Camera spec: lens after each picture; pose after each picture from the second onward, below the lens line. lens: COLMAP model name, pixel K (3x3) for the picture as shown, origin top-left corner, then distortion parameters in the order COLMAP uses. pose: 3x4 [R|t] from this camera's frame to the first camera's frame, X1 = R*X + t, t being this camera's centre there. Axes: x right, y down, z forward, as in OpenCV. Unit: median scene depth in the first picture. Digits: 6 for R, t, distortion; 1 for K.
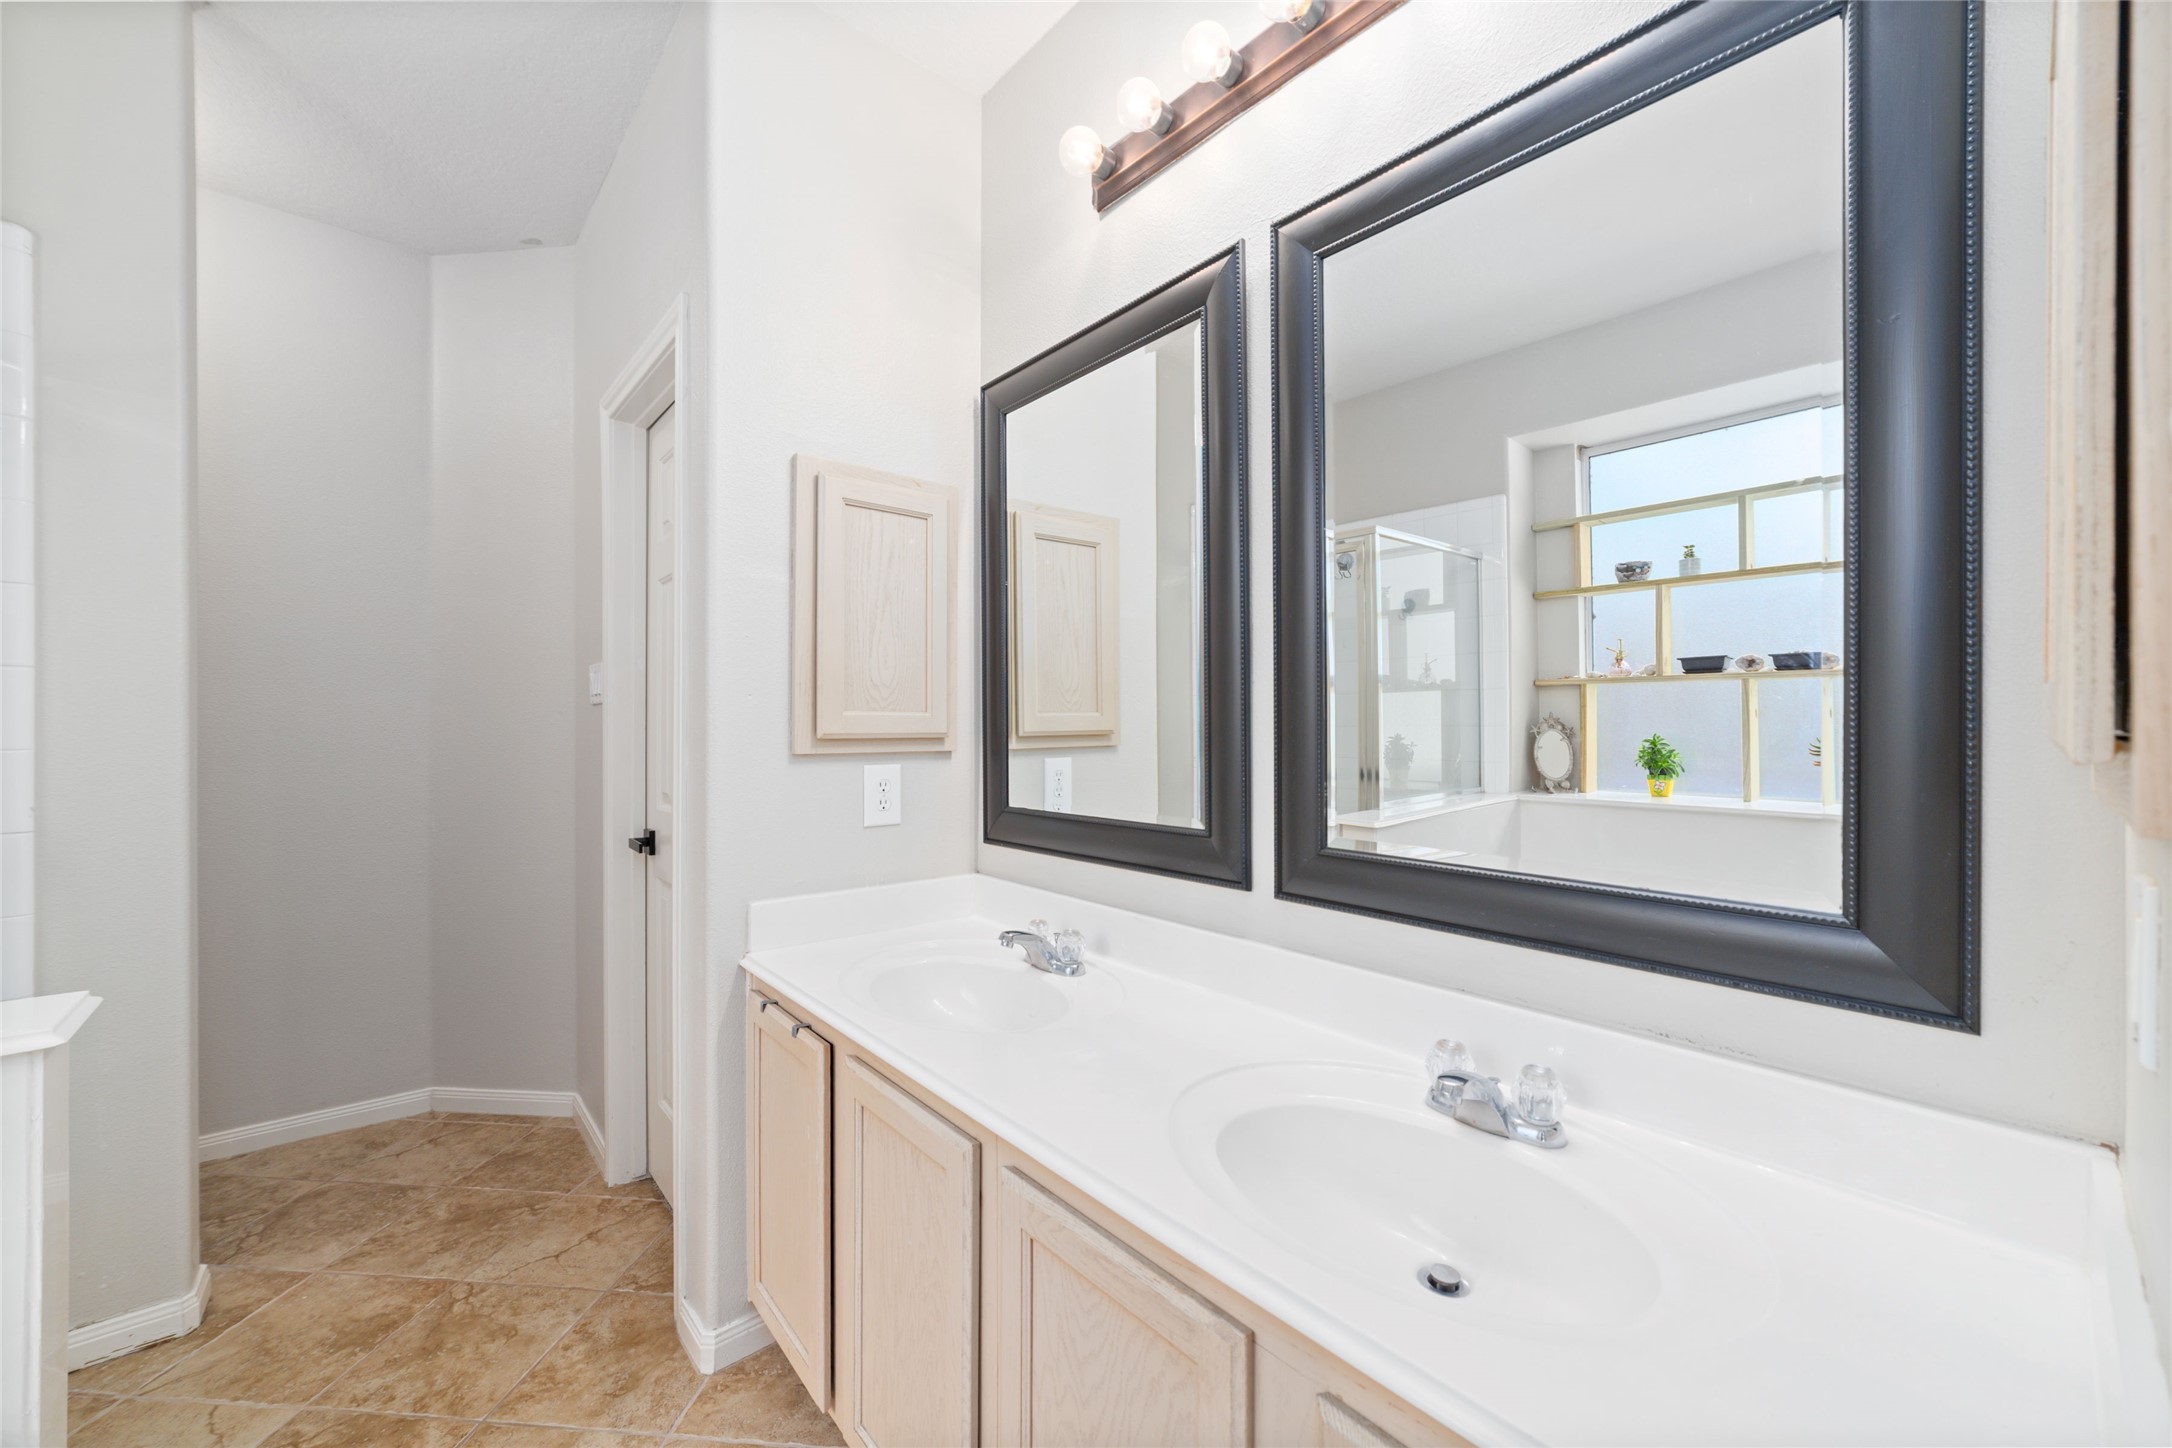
lens RADIAL K [[832.7, 0, 1086.0], [0, 832.7, 724.0], [0, 0, 1]] dist [-0.025996, 0.008403]
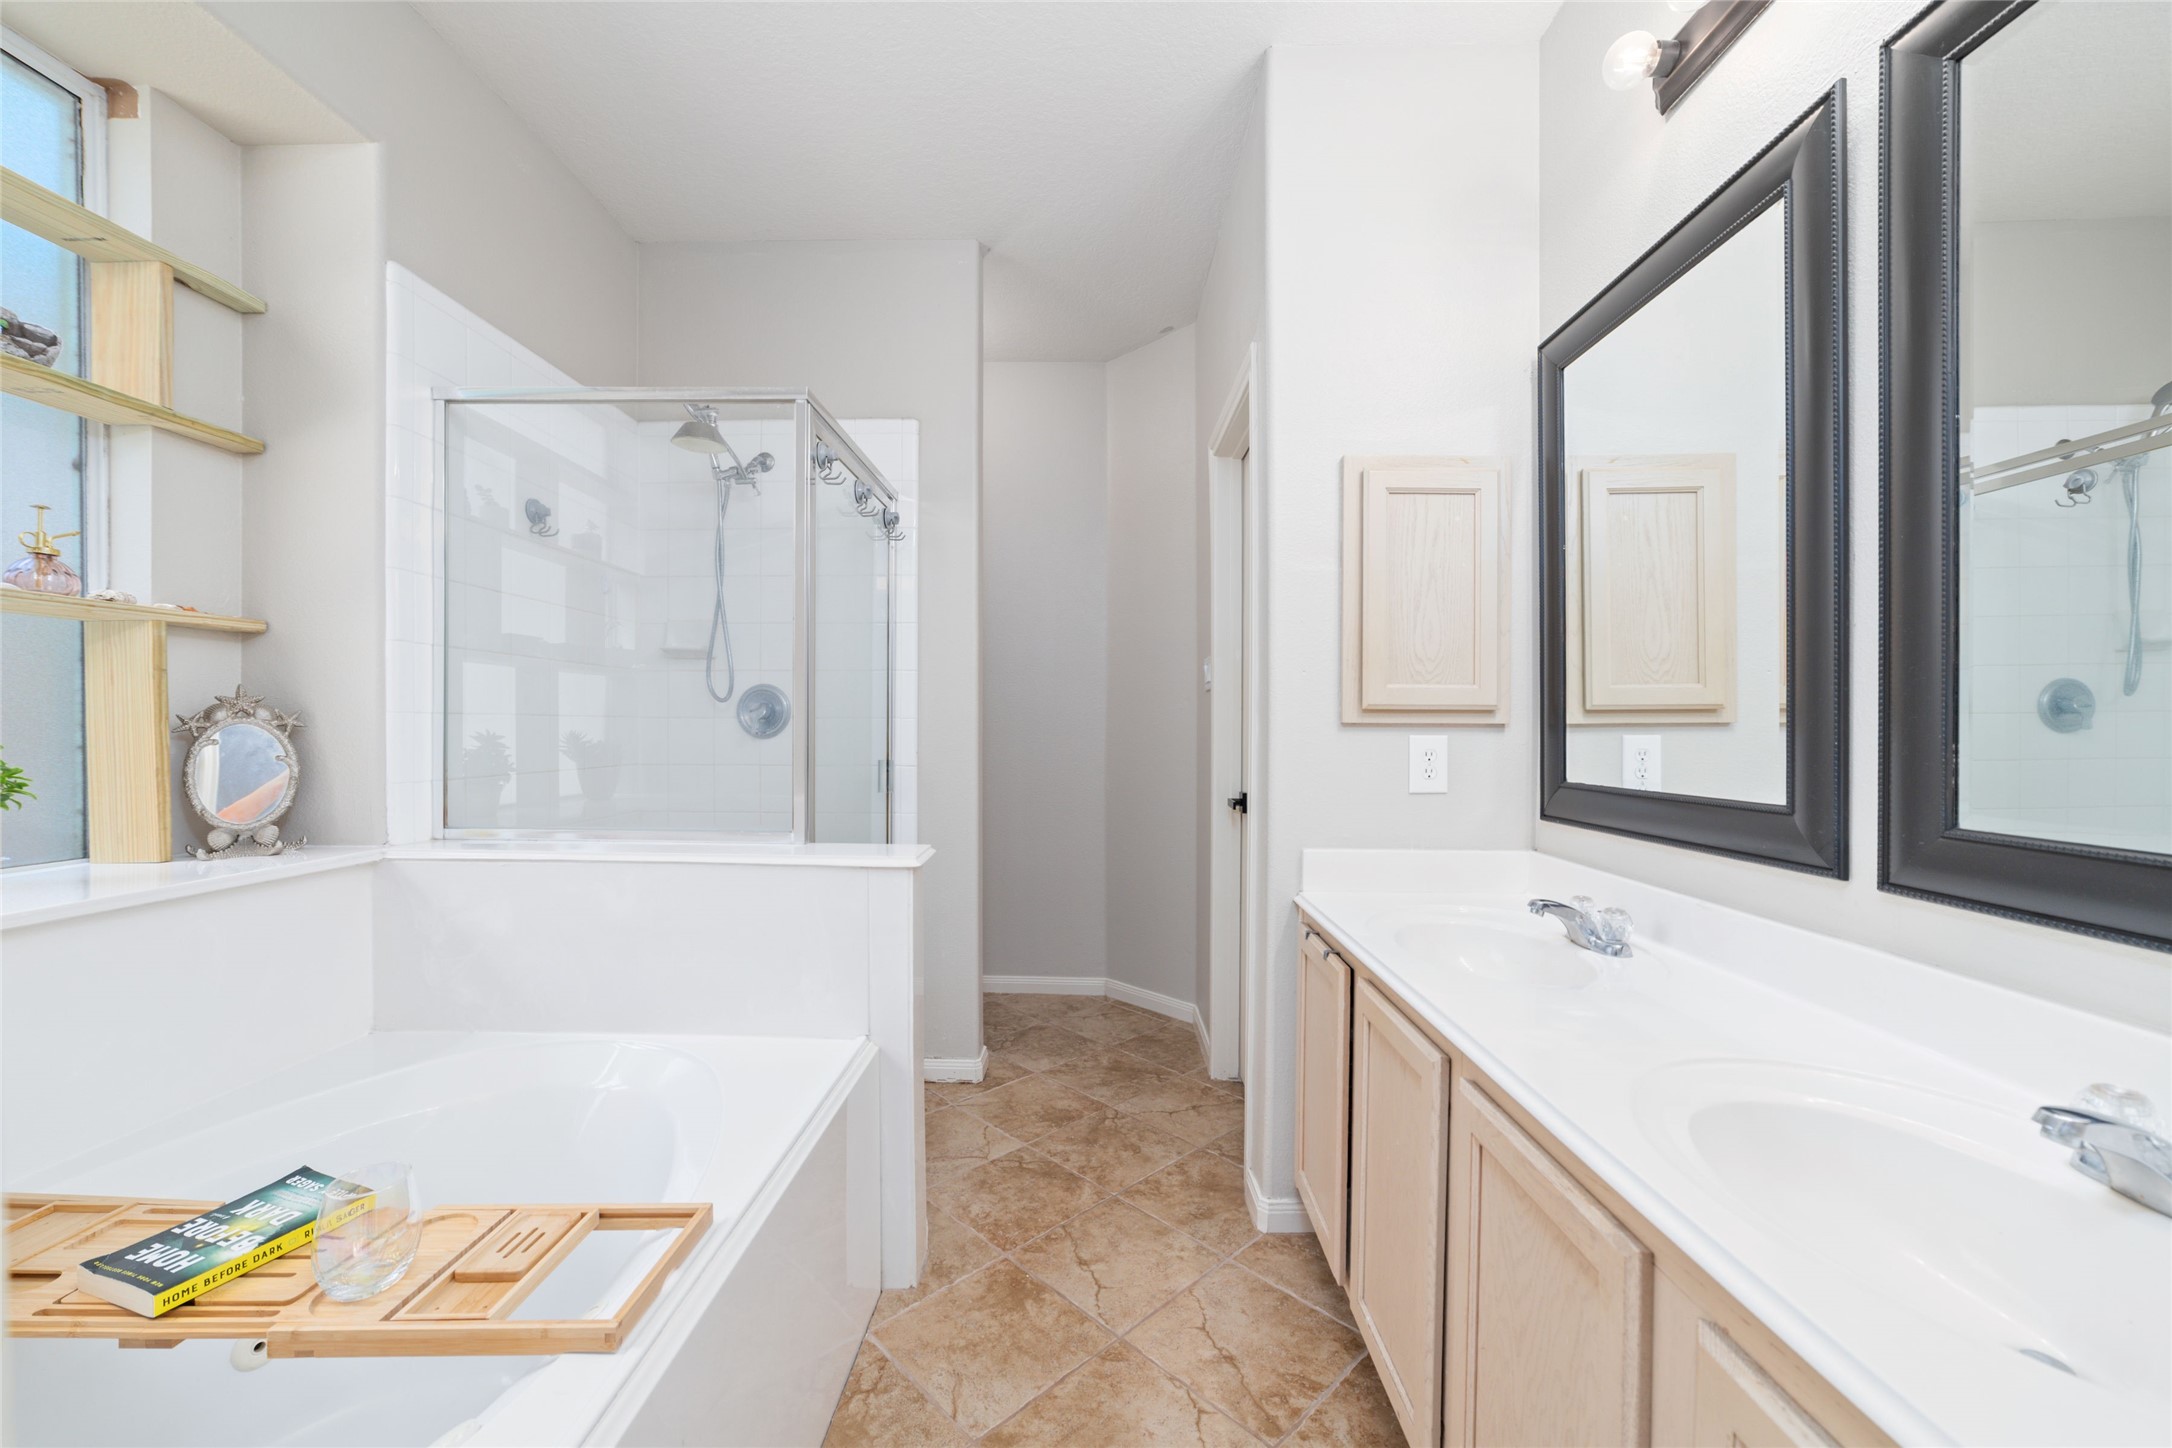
lens RADIAL K [[835.3, 0, 1082.4], [0, 835.3, 732.3], [0, 0, 1]] dist [-0.025813, 0.008449]
pose [[0.745701, 0.007550, -0.666238, 0.138338], [-0.002282, 0.999959, 0.008778, 0.039684], [0.666277, -0.005025, 0.745688, -0.080579]]
